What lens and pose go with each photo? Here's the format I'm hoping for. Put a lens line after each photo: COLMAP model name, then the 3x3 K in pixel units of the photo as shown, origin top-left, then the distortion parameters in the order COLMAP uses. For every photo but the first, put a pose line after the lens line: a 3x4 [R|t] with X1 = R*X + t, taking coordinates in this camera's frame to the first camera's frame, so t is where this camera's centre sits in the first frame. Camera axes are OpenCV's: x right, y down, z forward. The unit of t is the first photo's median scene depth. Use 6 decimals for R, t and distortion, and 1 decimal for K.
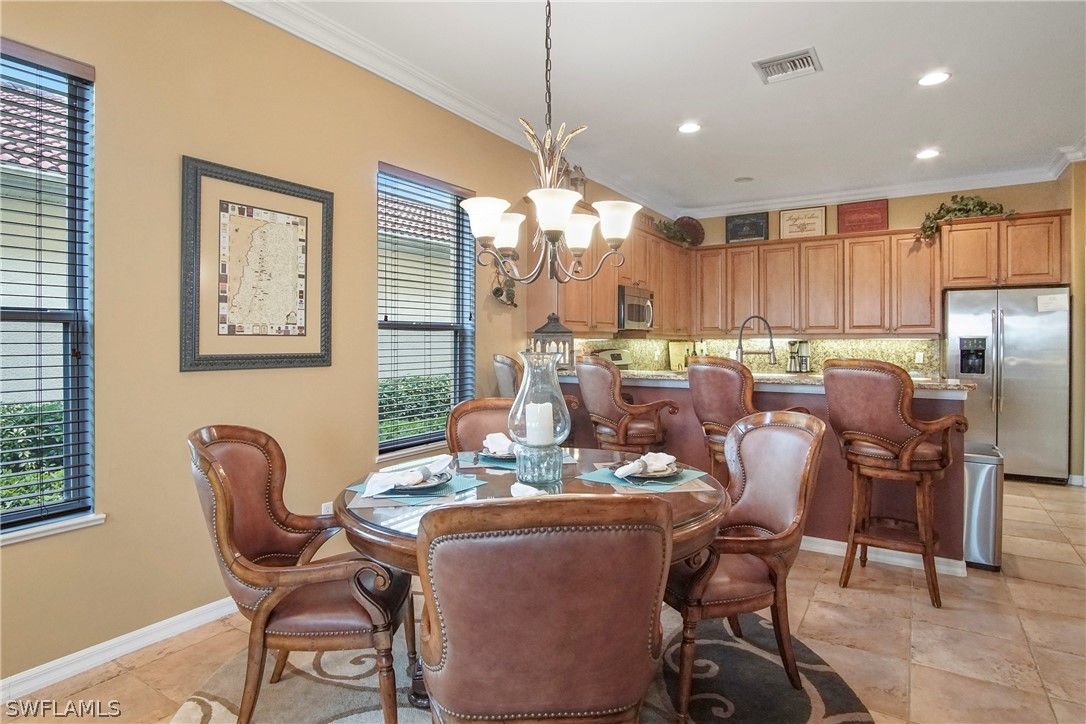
lens RADIAL K [[591.1, 0, 547.4], [0, 591.1, 341.1], [0, 0, 1]] dist [-0.004150, -0.000744]
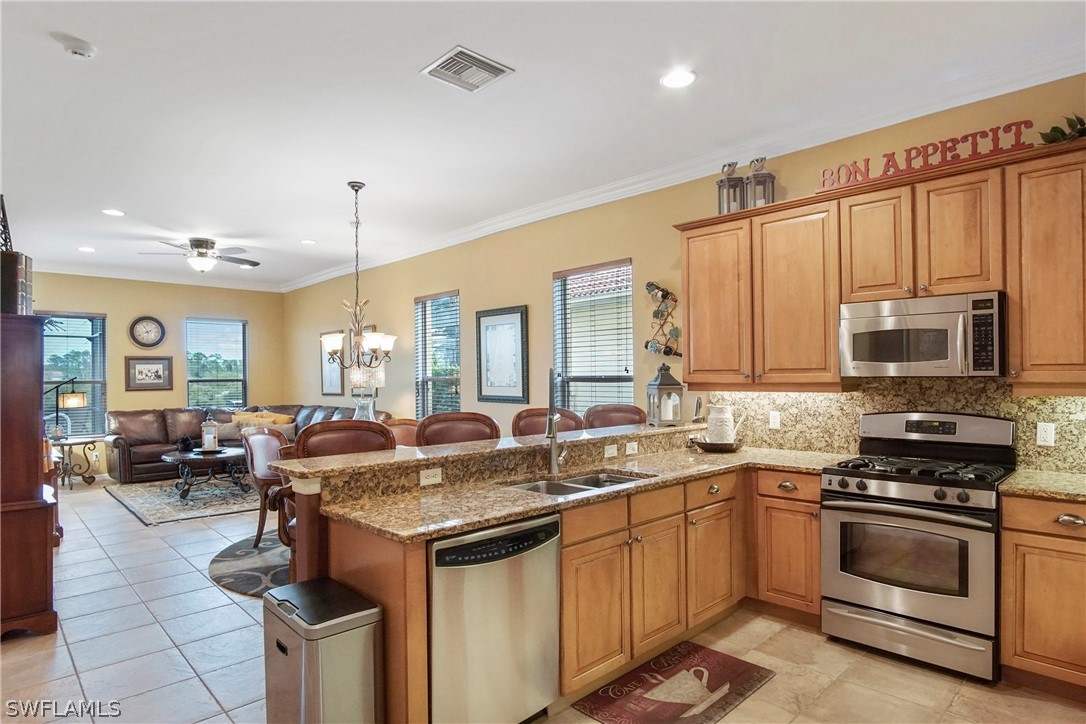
lens RADIAL K [[602.7, 0, 556.3], [0, 602.7, 371.5], [0, 0, 1]] dist [-0.003350, 0.000419]
pose [[-0.222102, -0.005951, -0.975005, 0.690456], [0.005098, 0.999961, -0.007265, -0.020506], [0.975010, -0.006584, -0.222063, 0.755128]]
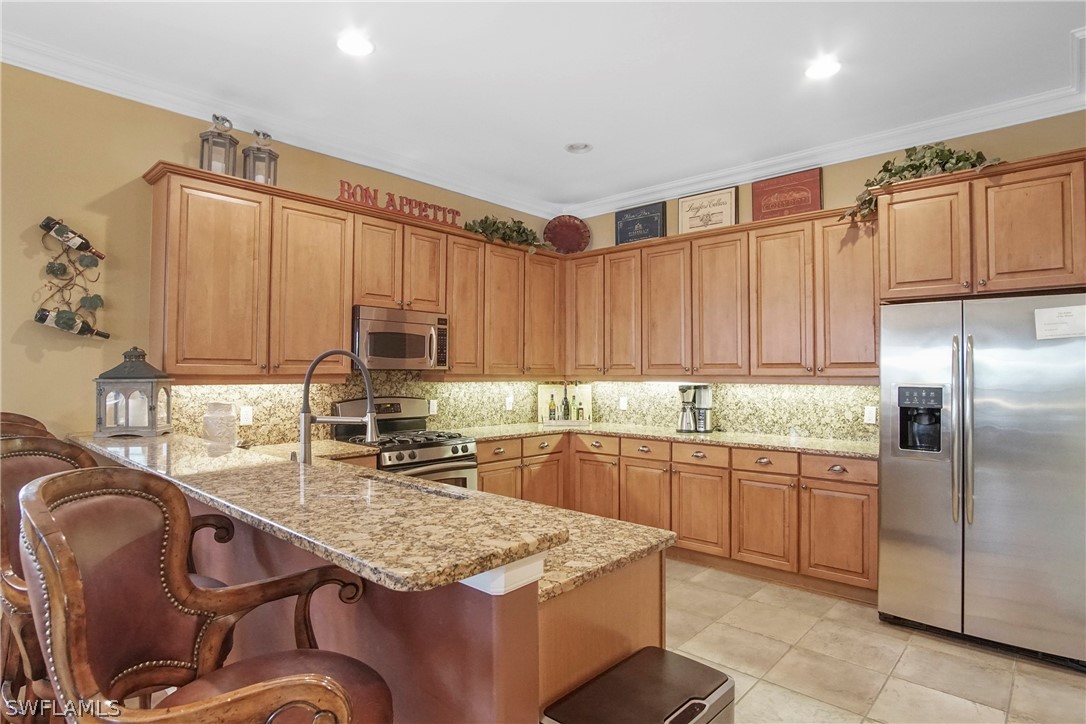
lens RADIAL K [[576.1, 0, 543.0], [0, 576.1, 362.0], [0, 0, 1]] dist [-0.021944, 0.000041]
pose [[0.982956, -0.000304, -0.183840, 0.403909], [-0.003430, 0.999794, -0.019993, -0.014496], [0.183808, 0.020283, 0.982753, 0.343171]]
